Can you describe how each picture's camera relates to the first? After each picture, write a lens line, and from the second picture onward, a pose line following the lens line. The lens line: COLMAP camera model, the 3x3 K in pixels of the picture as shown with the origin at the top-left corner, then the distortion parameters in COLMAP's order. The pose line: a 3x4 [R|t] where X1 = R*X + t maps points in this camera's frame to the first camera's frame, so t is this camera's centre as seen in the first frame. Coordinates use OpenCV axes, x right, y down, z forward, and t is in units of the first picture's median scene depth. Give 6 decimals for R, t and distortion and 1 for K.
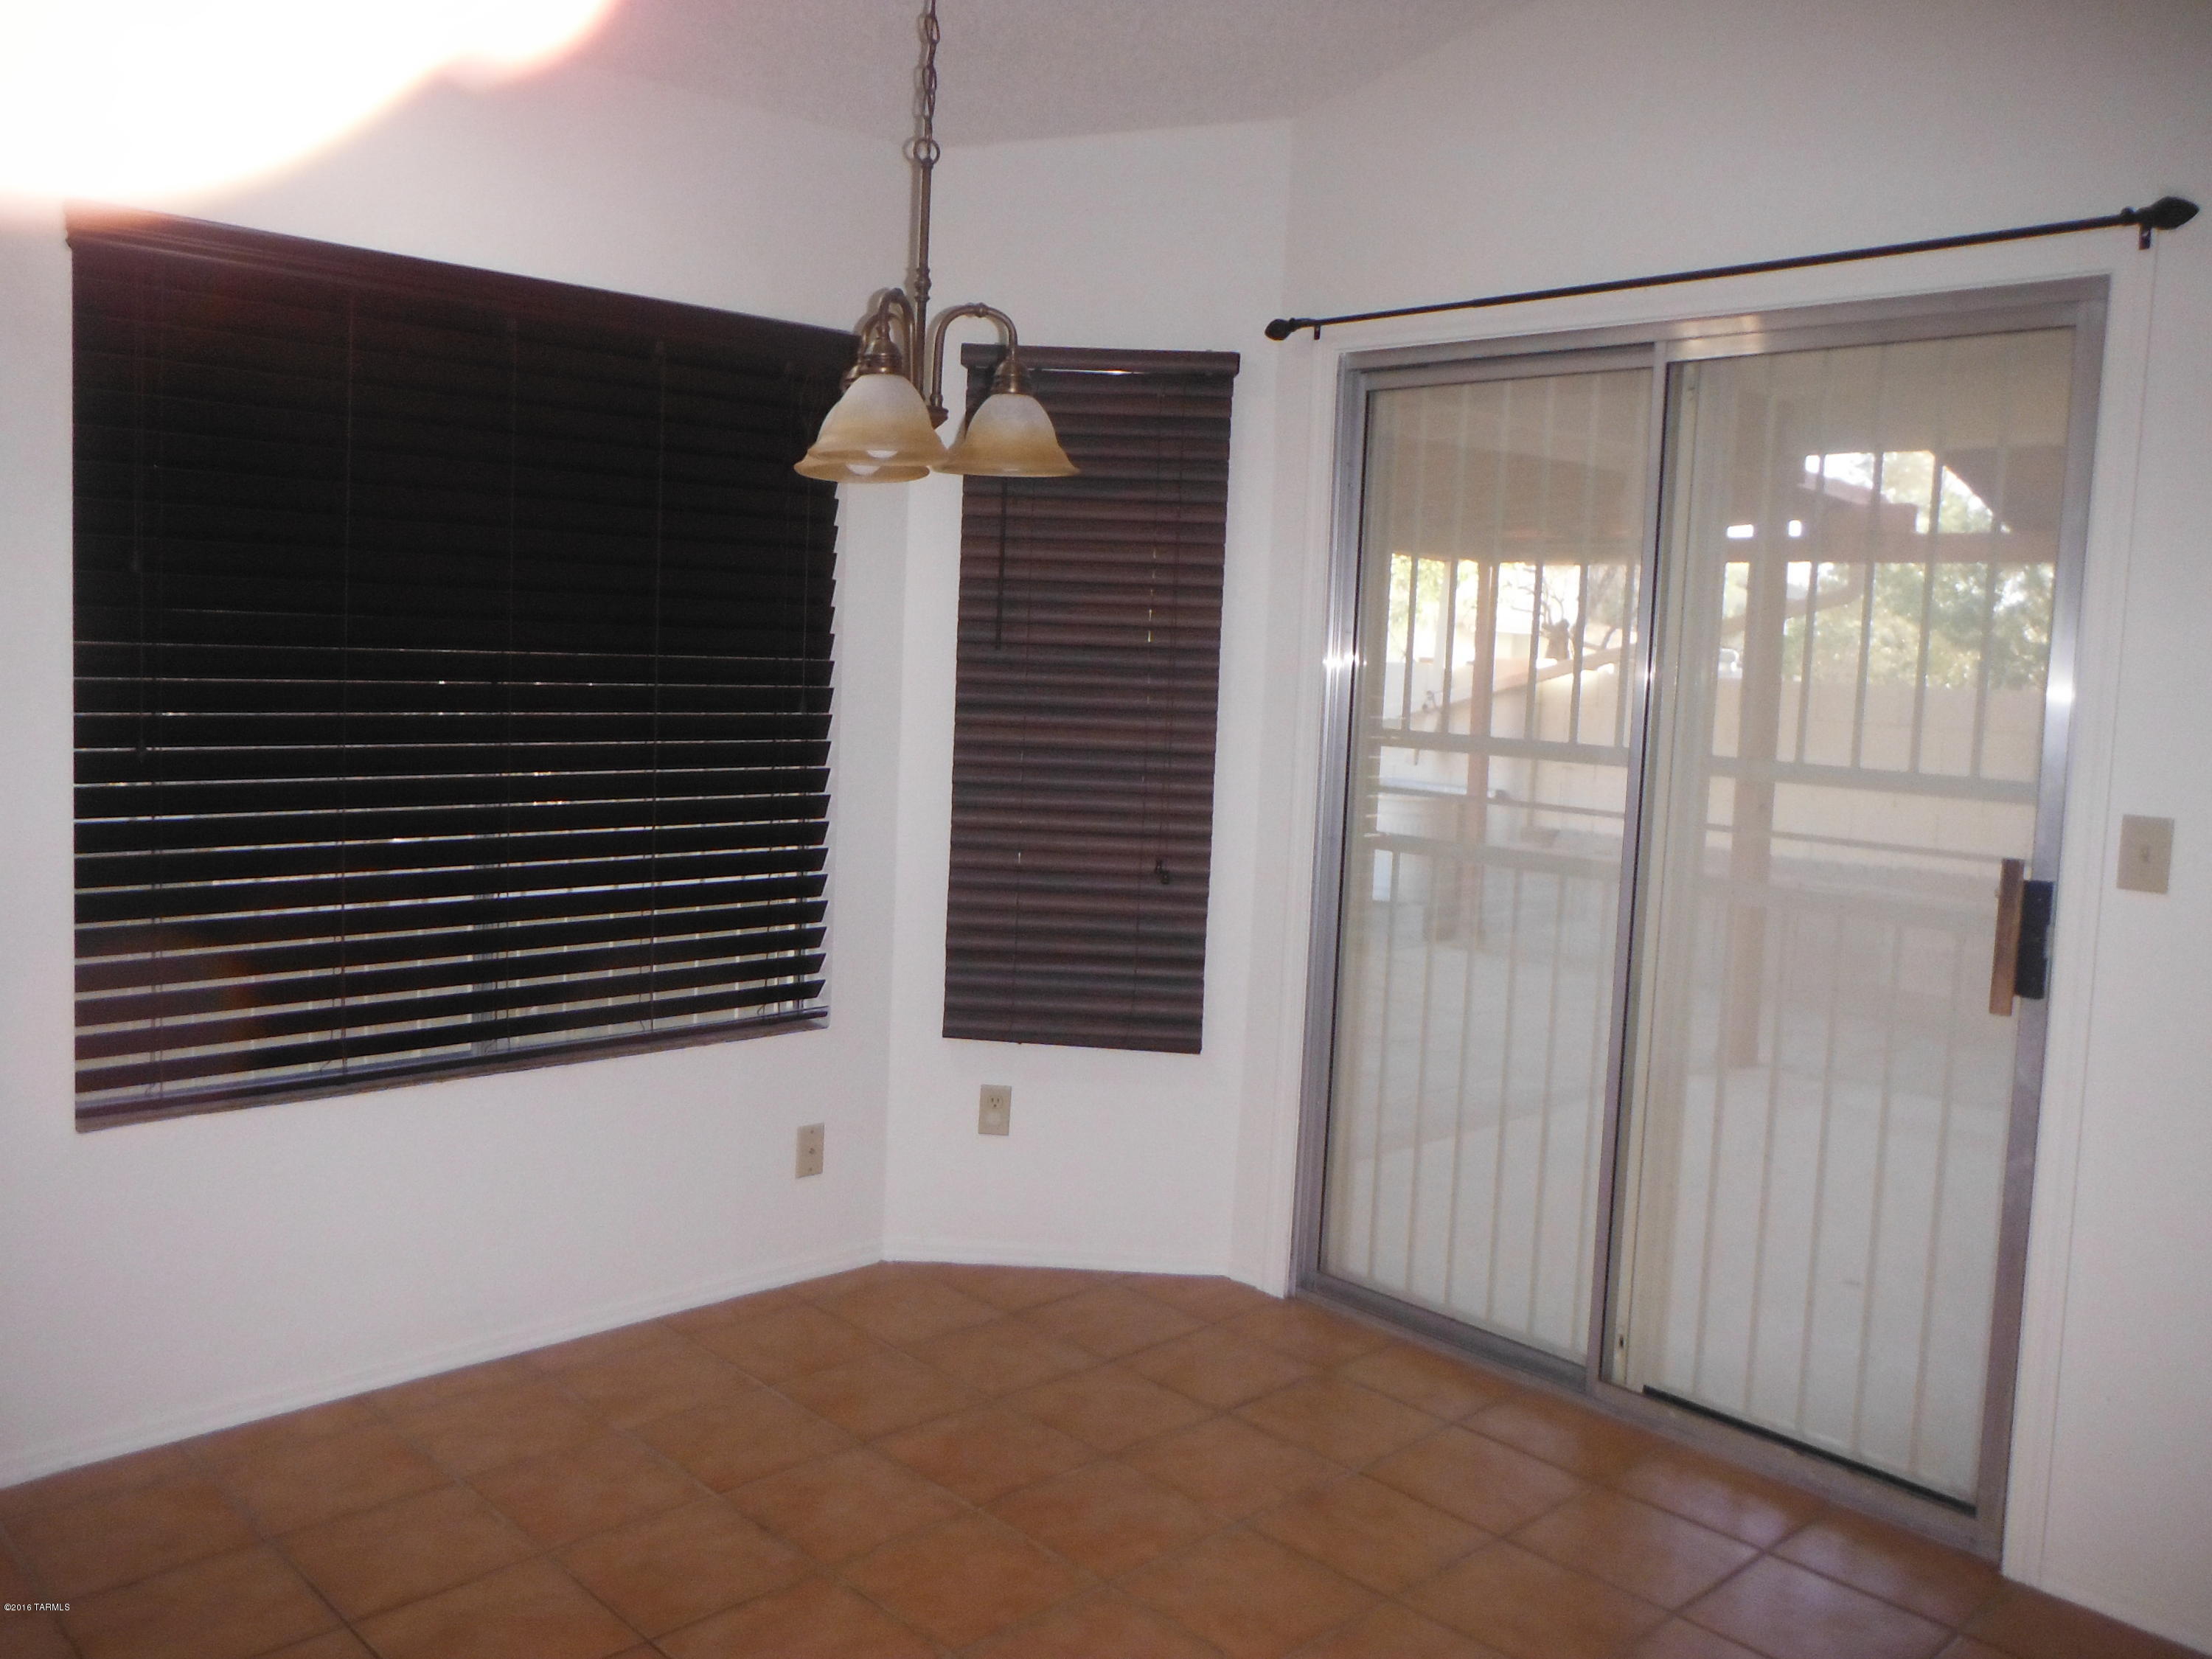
lens RADIAL K [[1796.8, 0, 1109.6], [0, 1796.8, 822.9], [0, 0, 1]] dist [-0.054439, -0.000848]
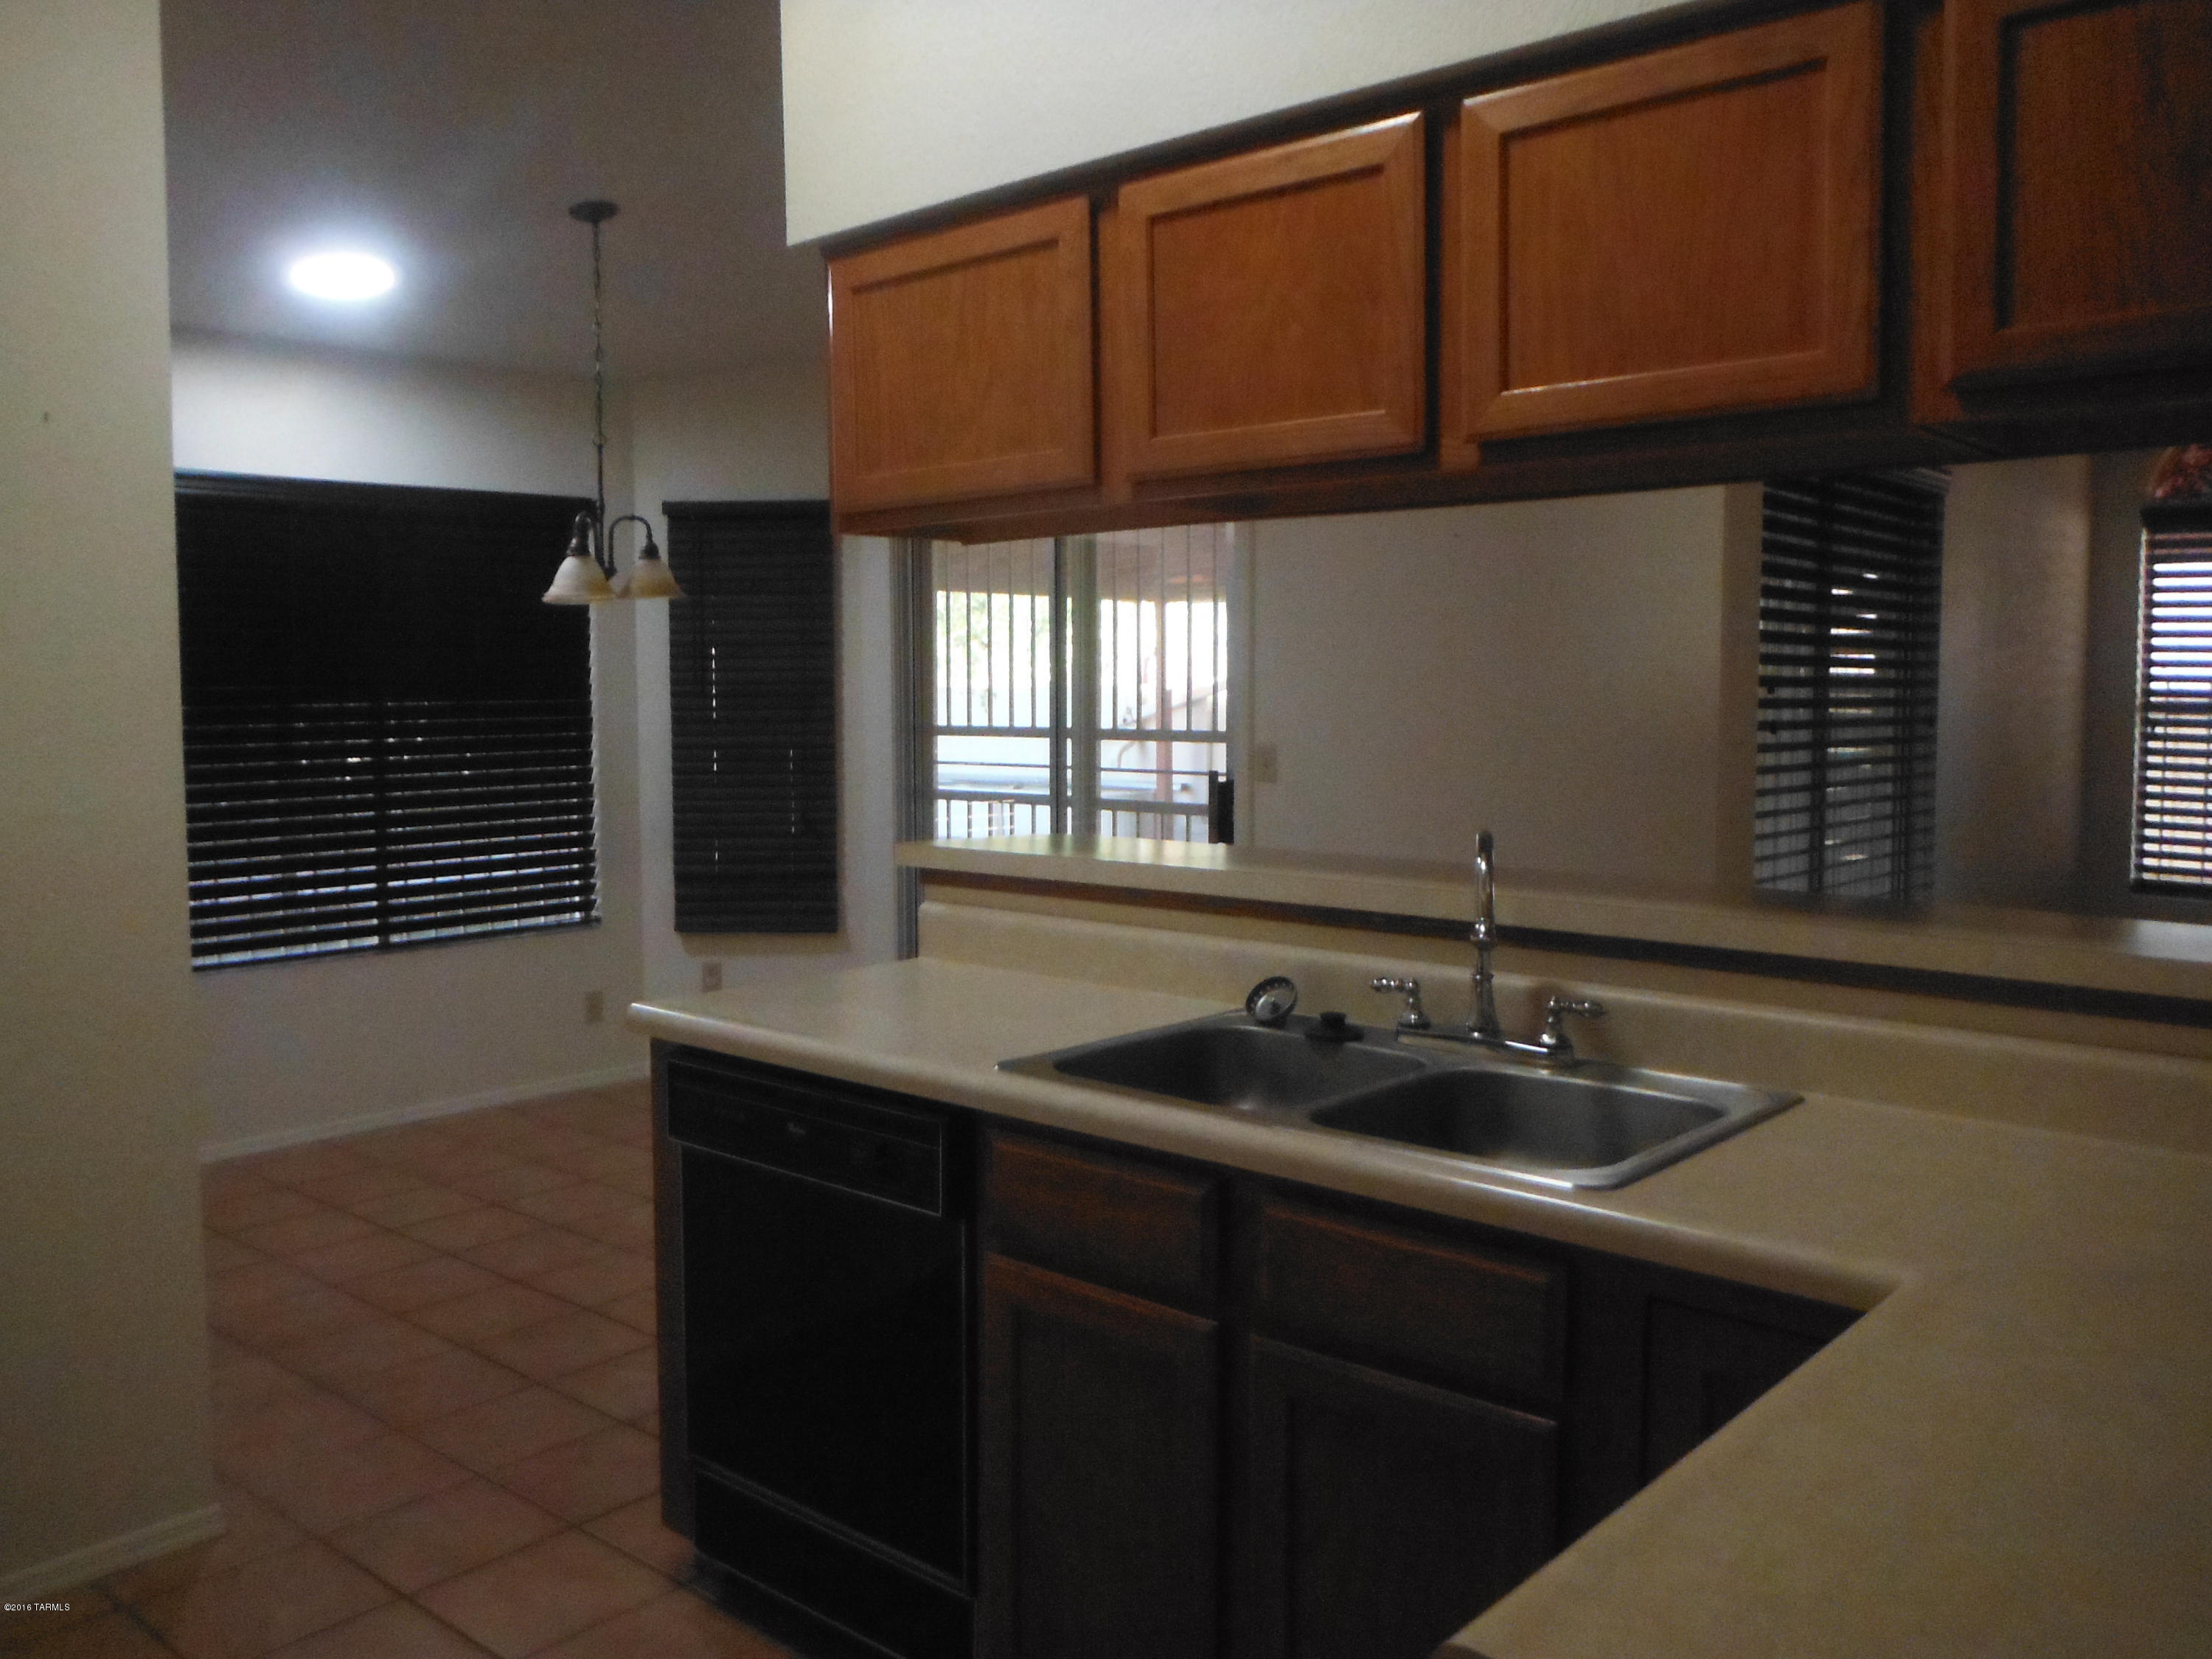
lens RADIAL K [[1796.8, 0, 1101.0], [0, 1796.8, 831.2], [0, 0, 1]] dist [-0.054439, -0.000848]
pose [[0.996119, -0.053953, 0.069537, 0.189393], [0.054965, 0.998407, -0.012715, 0.074708], [-0.068741, 0.016487, 0.997498, -0.659861]]
